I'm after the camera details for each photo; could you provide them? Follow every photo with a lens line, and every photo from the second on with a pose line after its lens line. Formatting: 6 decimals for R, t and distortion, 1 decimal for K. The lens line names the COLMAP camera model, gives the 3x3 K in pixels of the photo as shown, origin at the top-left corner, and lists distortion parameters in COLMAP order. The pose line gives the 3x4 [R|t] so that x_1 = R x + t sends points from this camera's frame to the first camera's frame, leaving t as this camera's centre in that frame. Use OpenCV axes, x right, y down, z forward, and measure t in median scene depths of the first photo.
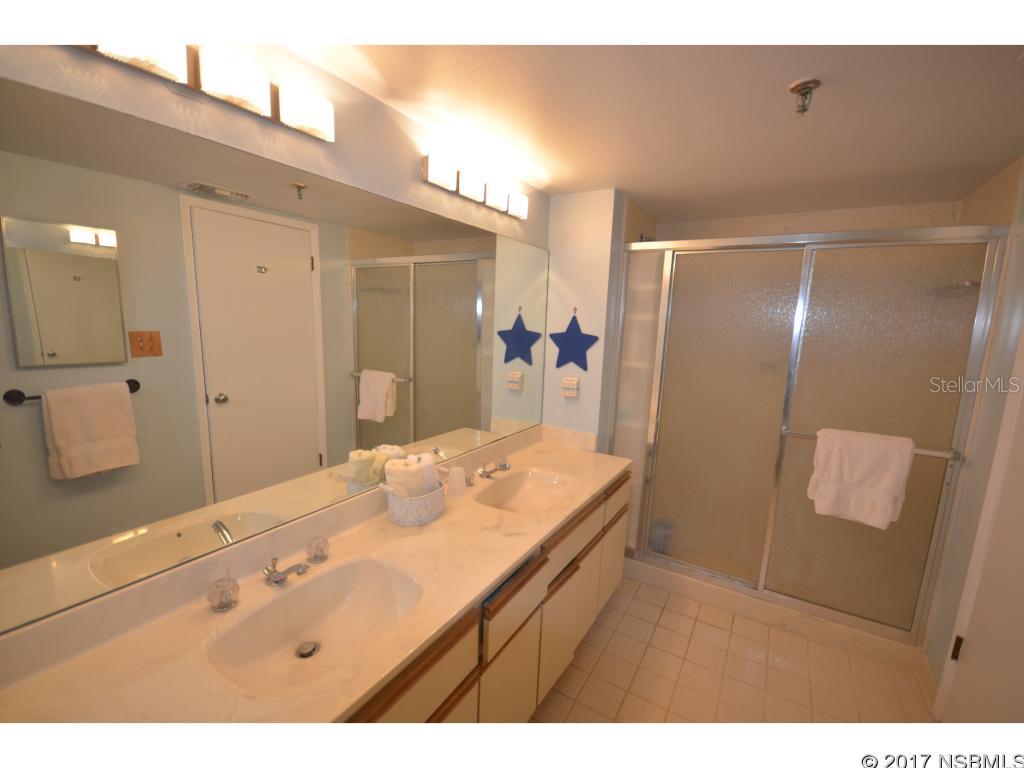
lens RADIAL K [[447.7, 0, 509.5], [0, 447.7, 386.8], [0, 0, 1]] dist [0.000787, 0.000176]
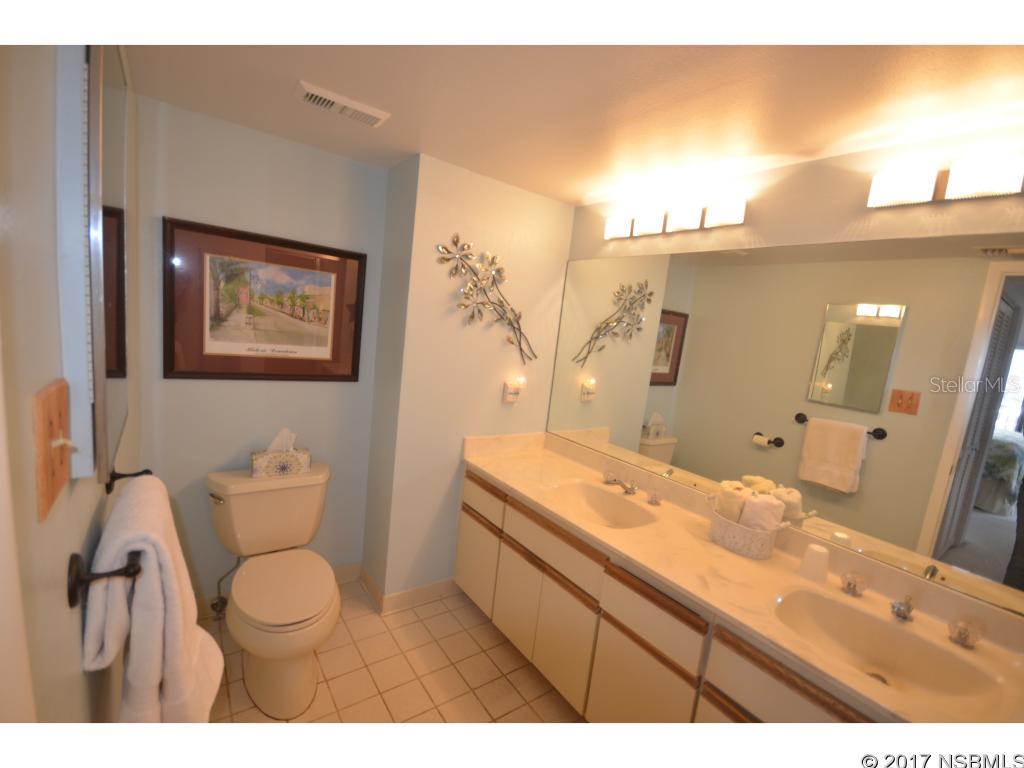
lens RADIAL K [[447.7, 0, 509.6], [0, 447.7, 385.0], [0, 0, 1]] dist [0.000787, 0.000176]
pose [[-0.359548, 0.052683, -0.931638, 0.634883], [-0.270403, 0.949684, 0.158060, -0.052779], [0.893089, 0.308748, -0.327212, 0.543416]]
